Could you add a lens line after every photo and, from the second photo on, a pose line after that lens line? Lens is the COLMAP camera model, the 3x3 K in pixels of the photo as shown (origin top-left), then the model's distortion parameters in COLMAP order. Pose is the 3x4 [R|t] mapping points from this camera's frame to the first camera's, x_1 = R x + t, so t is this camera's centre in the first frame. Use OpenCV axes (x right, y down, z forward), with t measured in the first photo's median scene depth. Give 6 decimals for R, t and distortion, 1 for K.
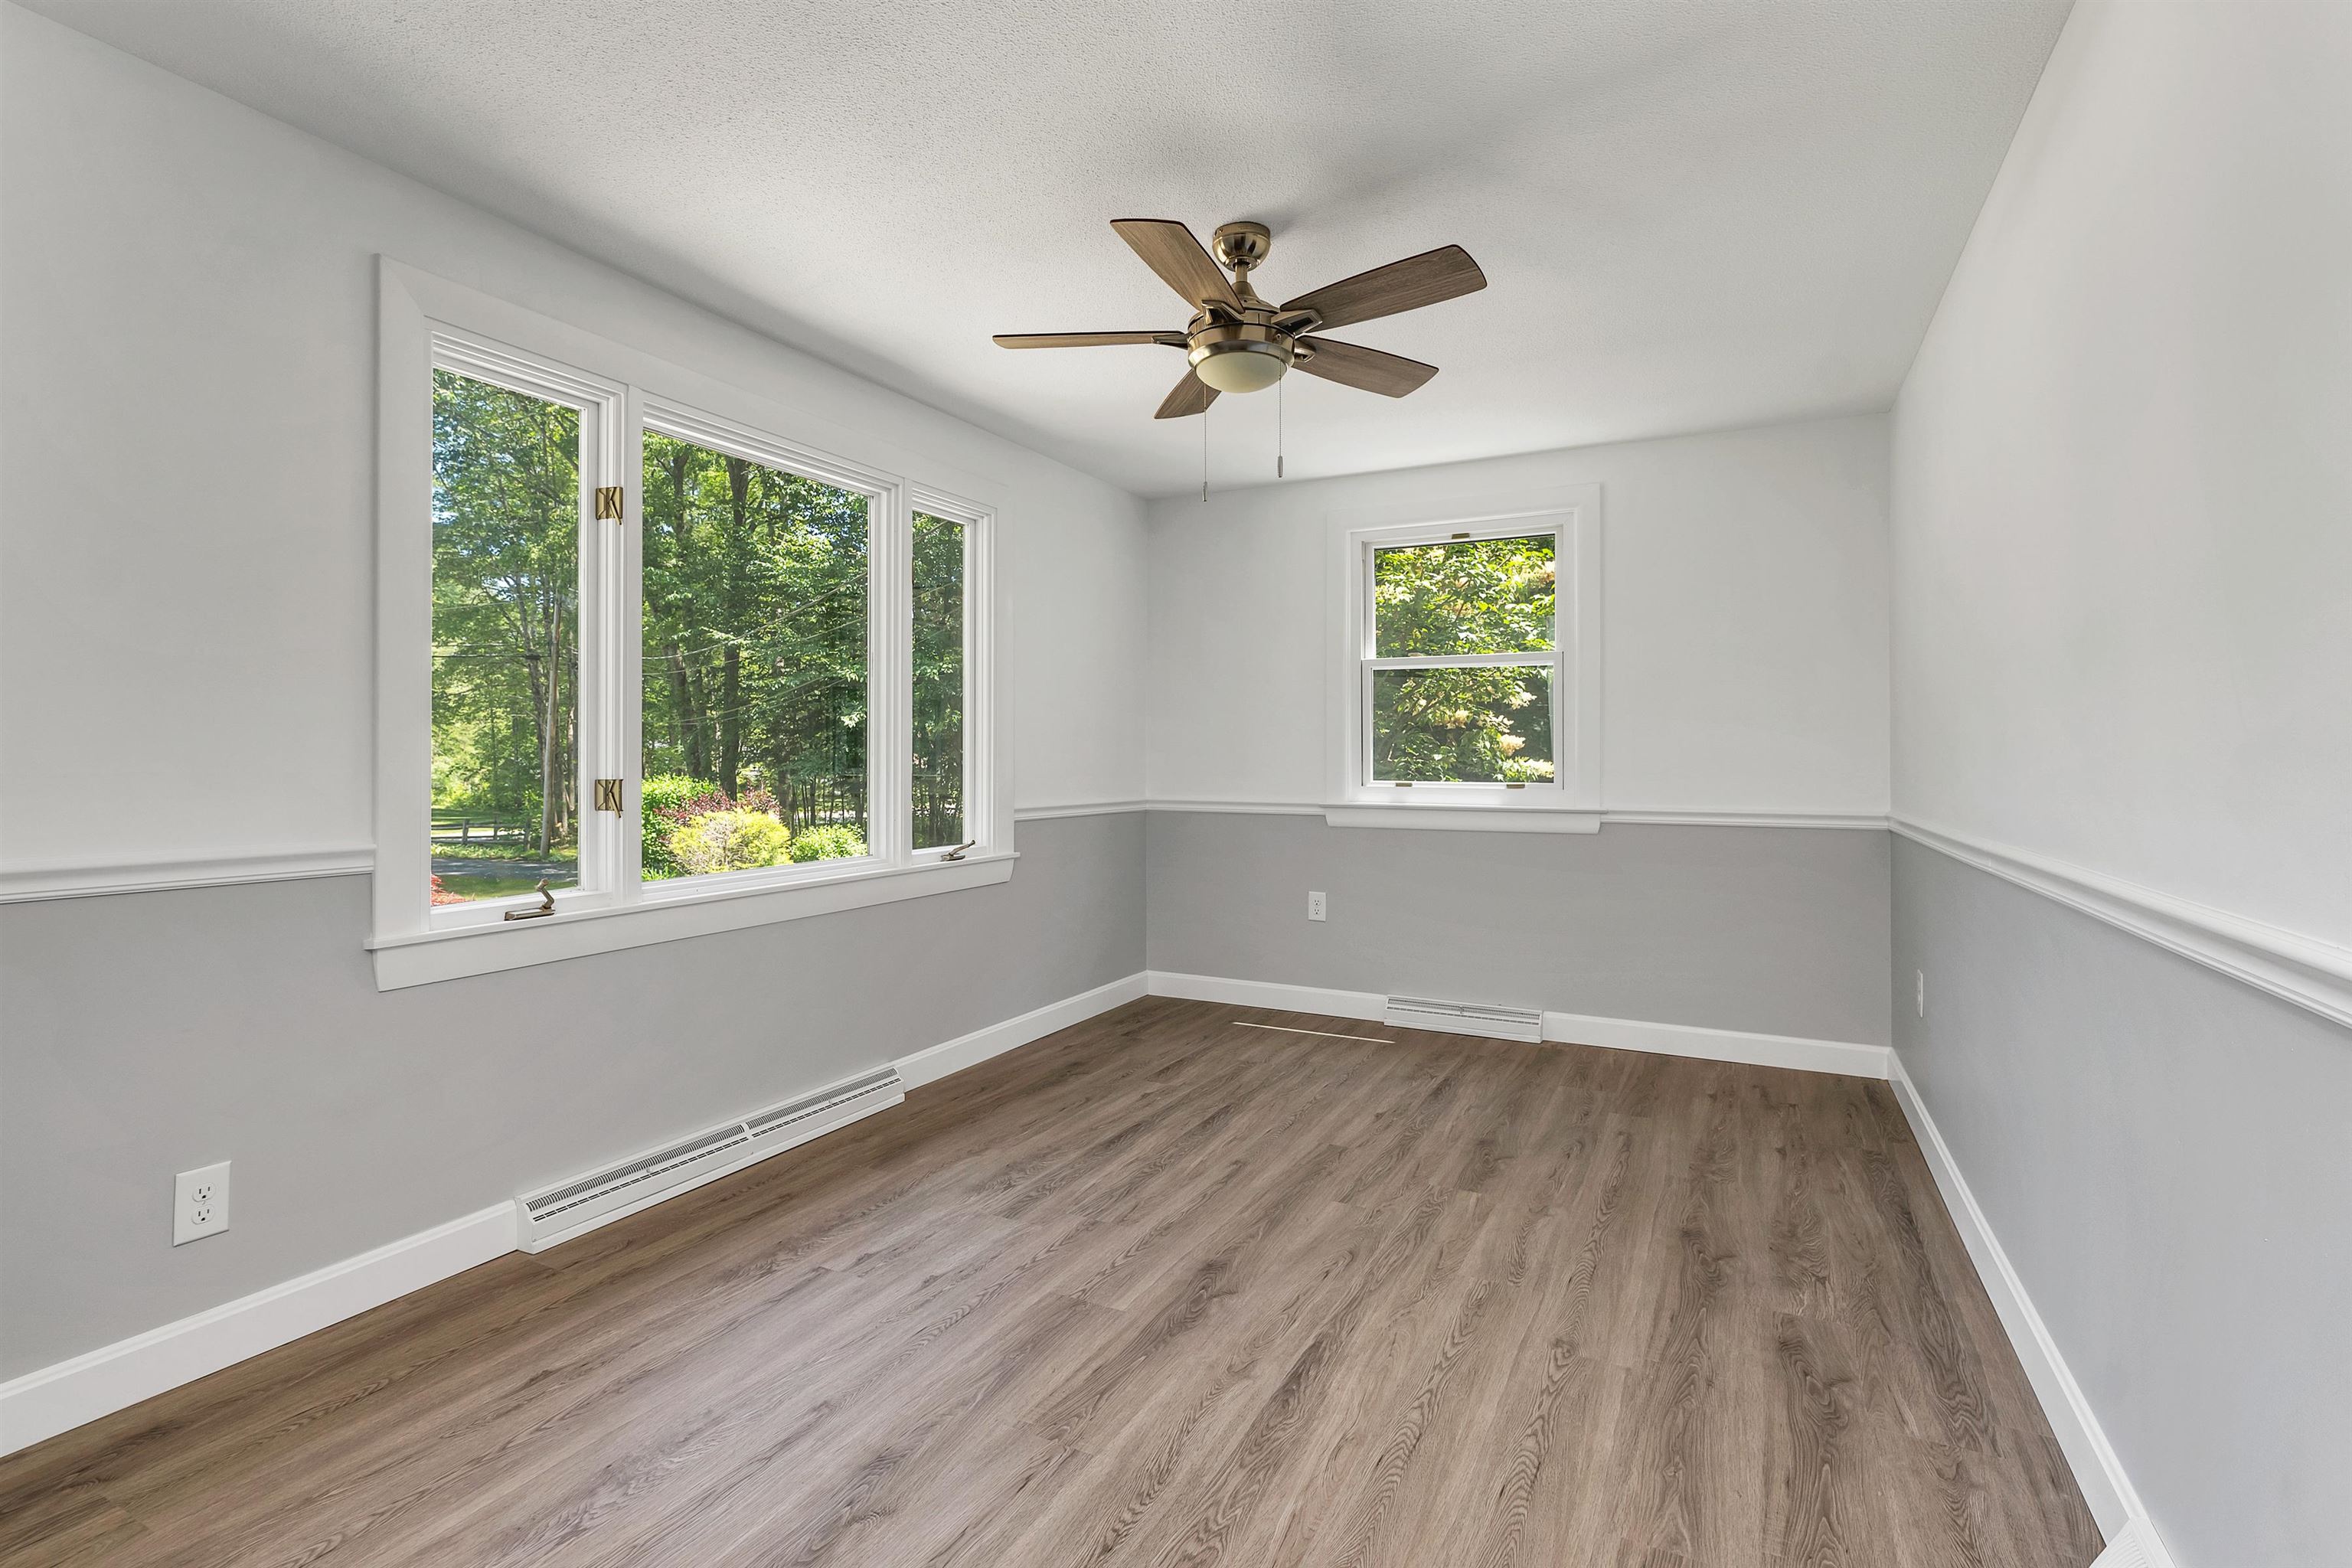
lens RADIAL K [[1086.8, 0, 1168.5], [0, 1086.8, 761.6], [0, 0, 1]] dist [0.000030, -0.000417]
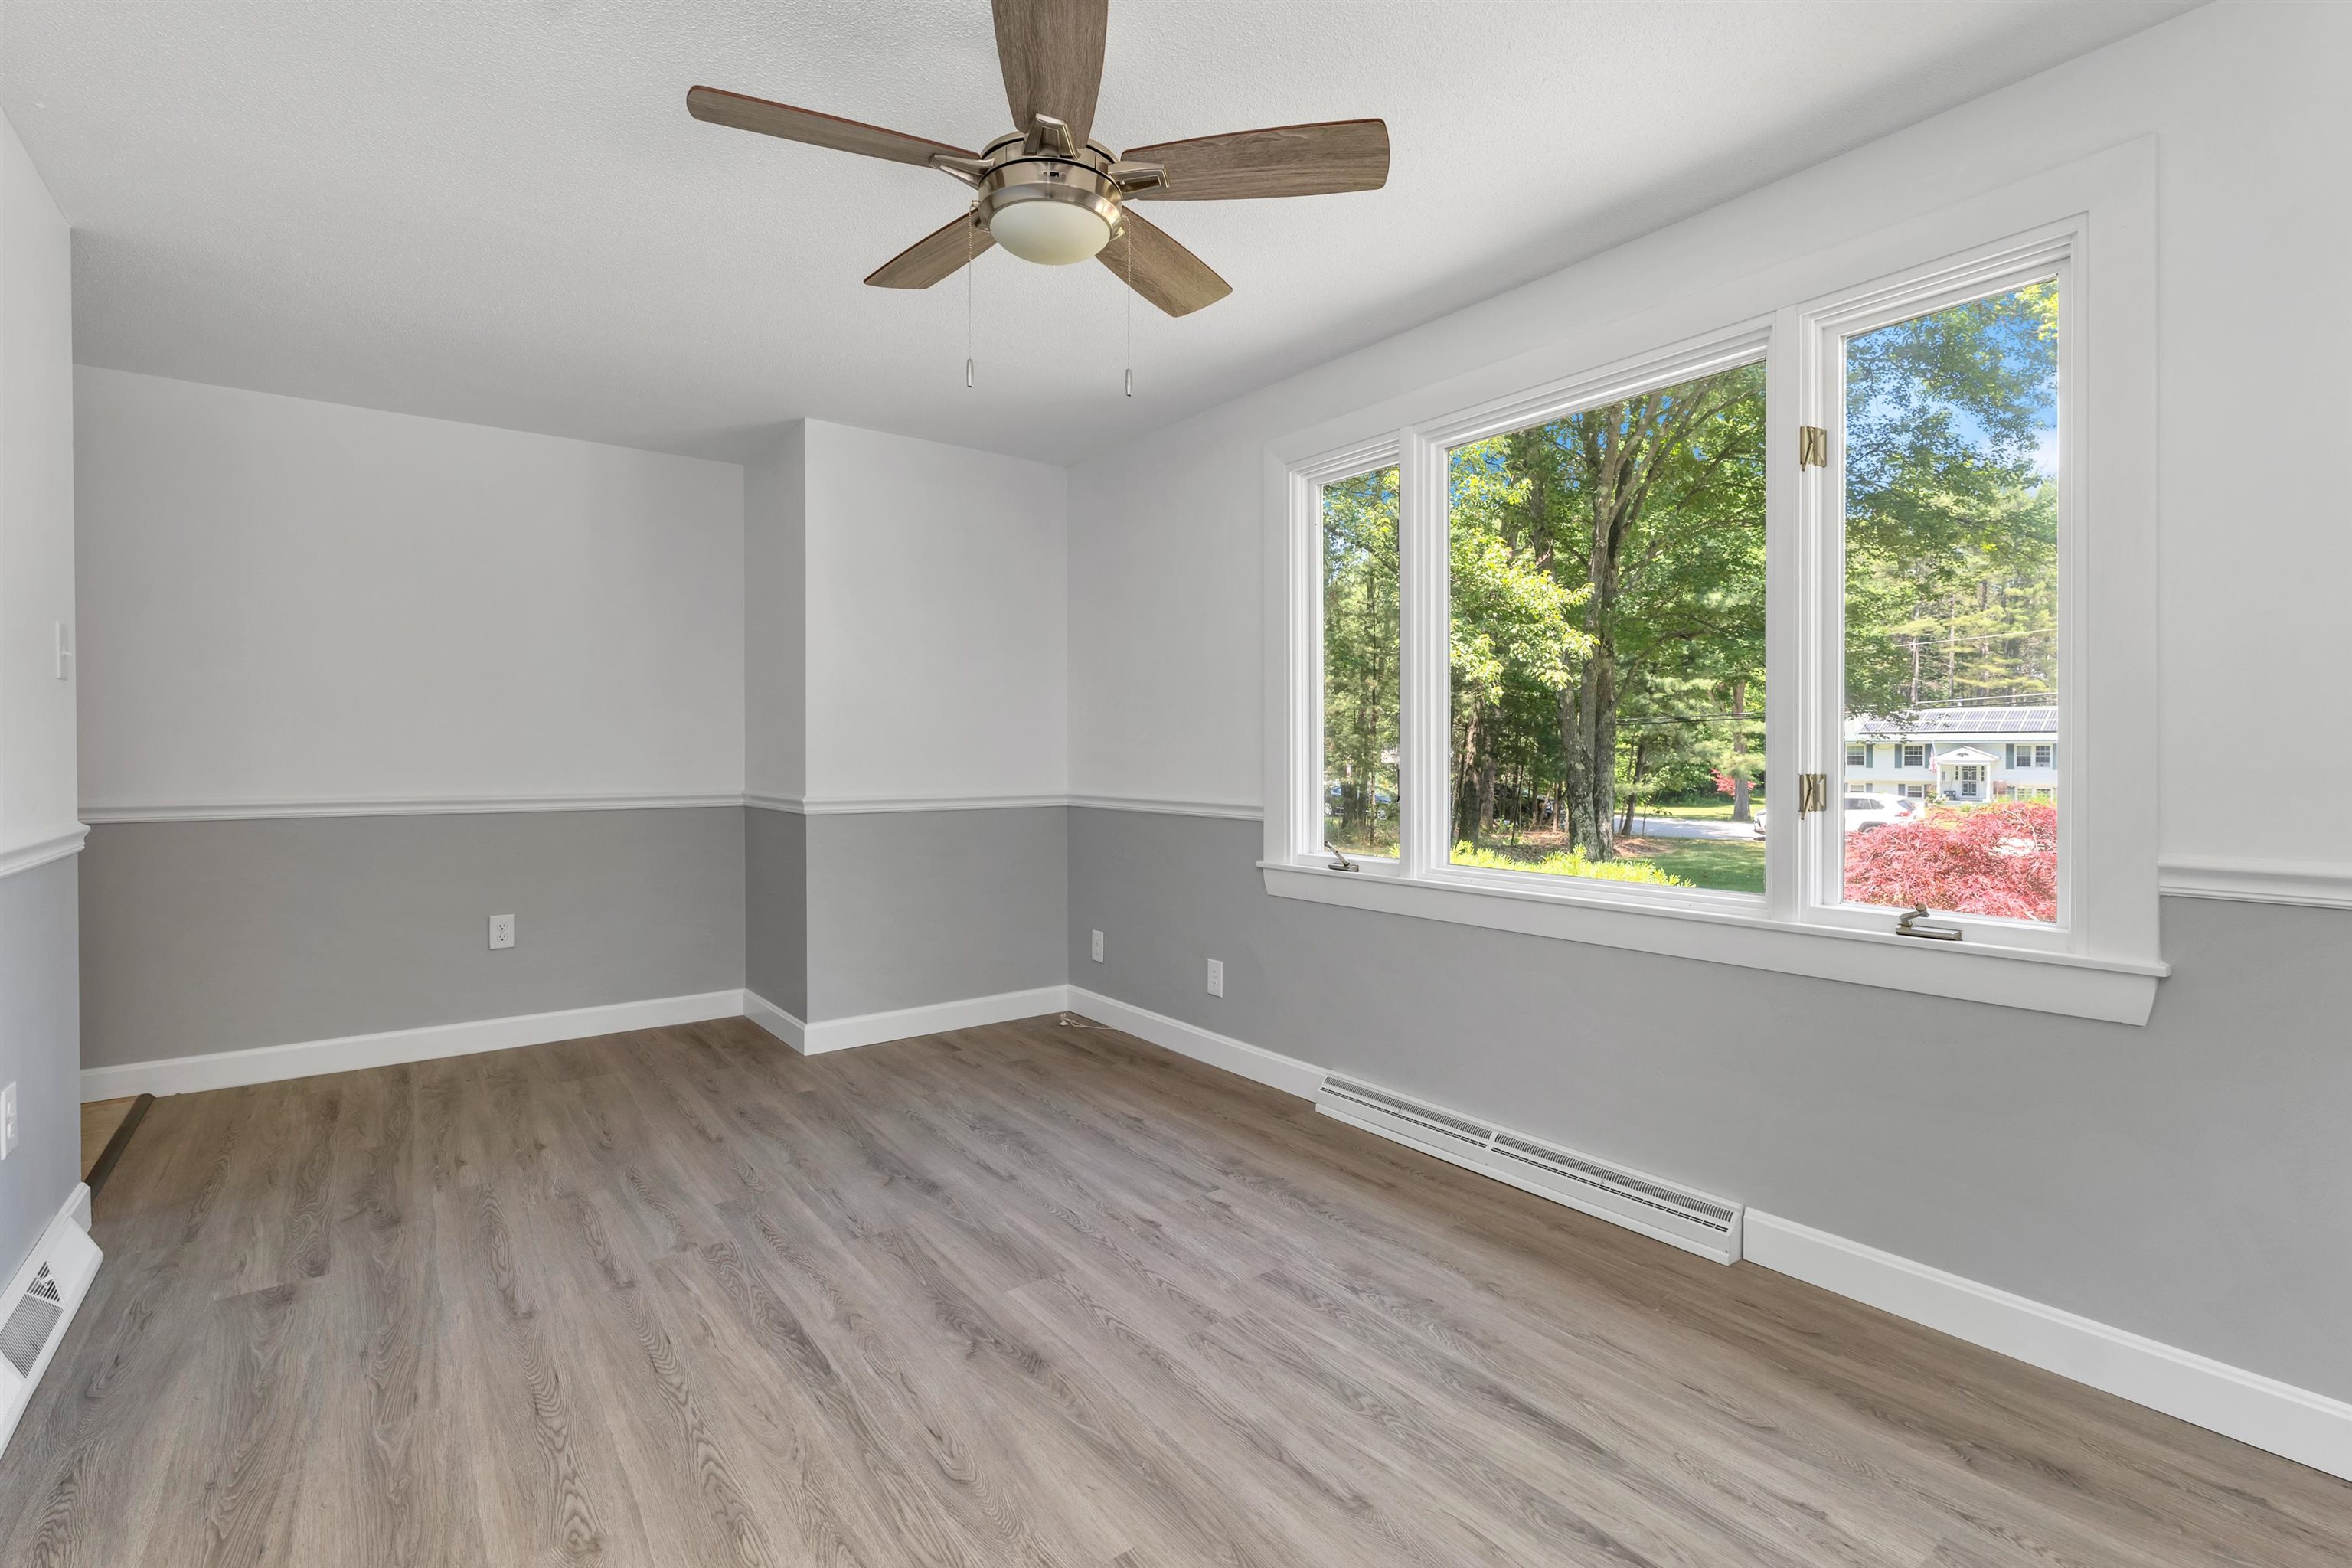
lens RADIAL K [[1086.8, 0, 1168.5], [0, 1086.8, 761.6], [0, 0, 1]] dist [0.000030, -0.000417]
pose [[-0.436498, 0.006631, -0.899681, 0.751472], [-0.003917, 0.999949, 0.009270, 0.001401], [0.899697, 0.007570, -0.436450, 1.480275]]
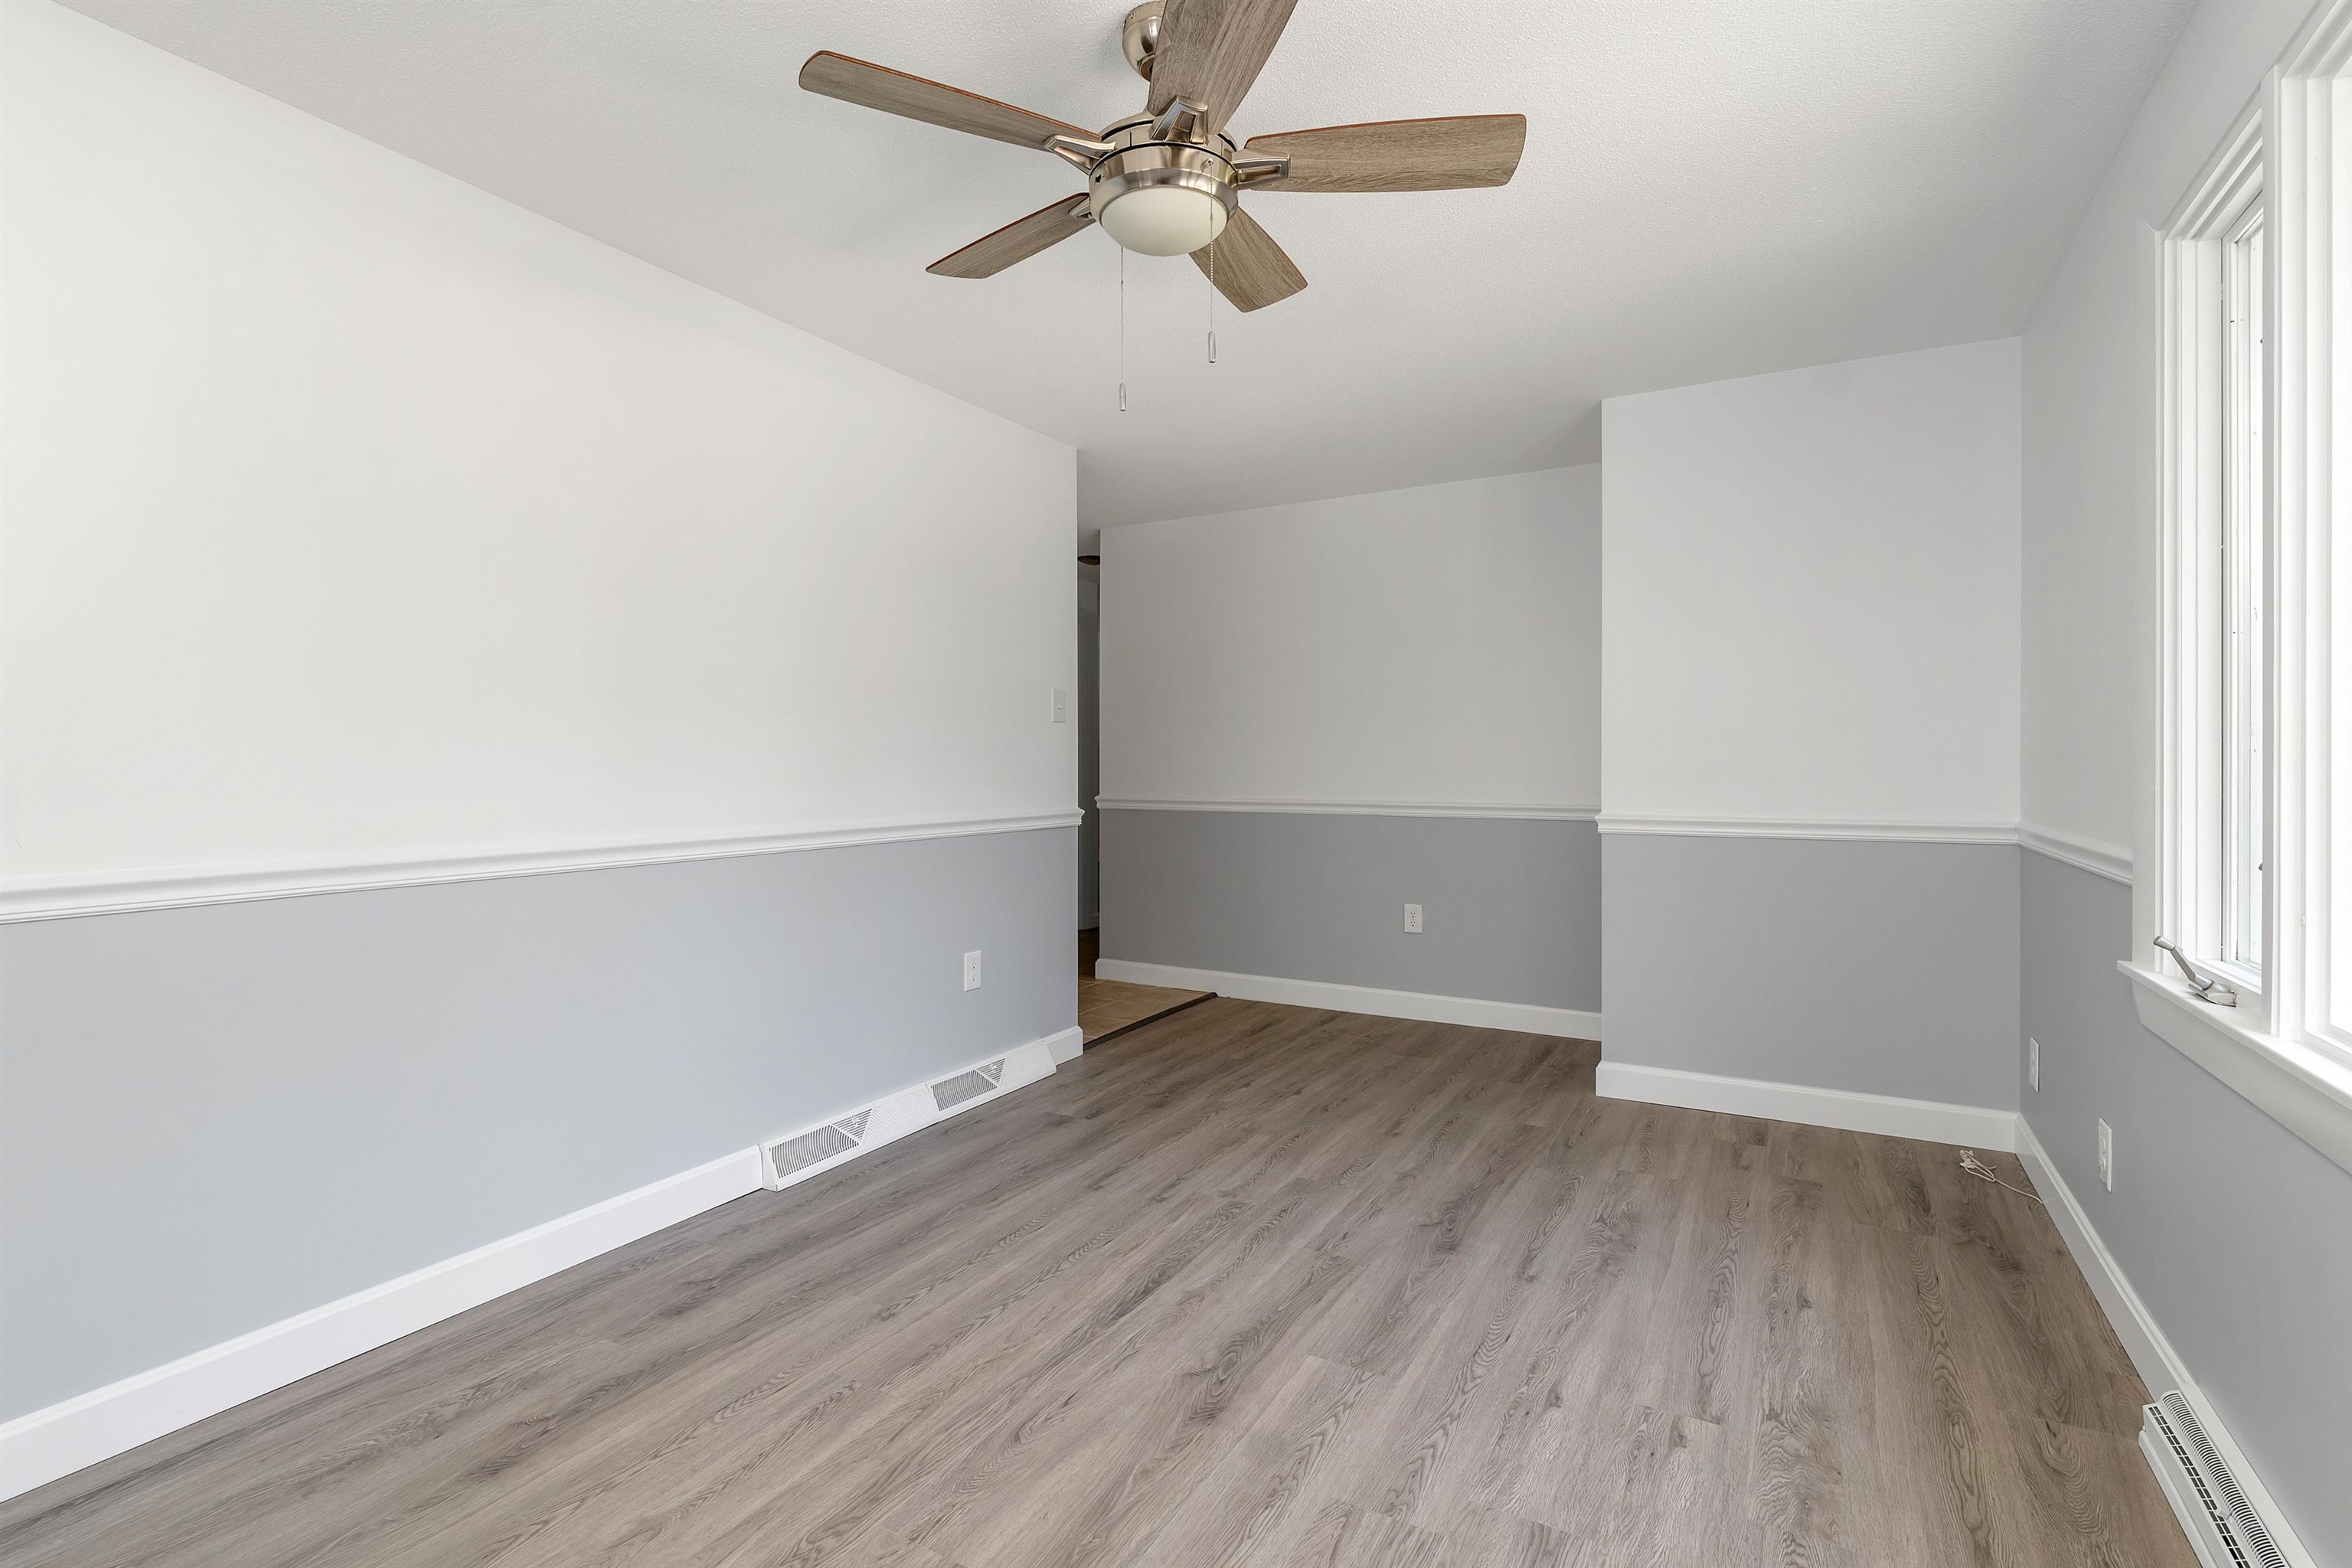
lens RADIAL K [[1086.8, 0, 1168.5], [0, 1086.8, 761.6], [0, 0, 1]] dist [0.000030, -0.000417]
pose [[-0.999087, -0.000714, 0.042716, 0.037020], [-0.000639, 0.999998, 0.001756, -0.006221], [-0.042717, 0.001727, -0.999086, 1.821831]]
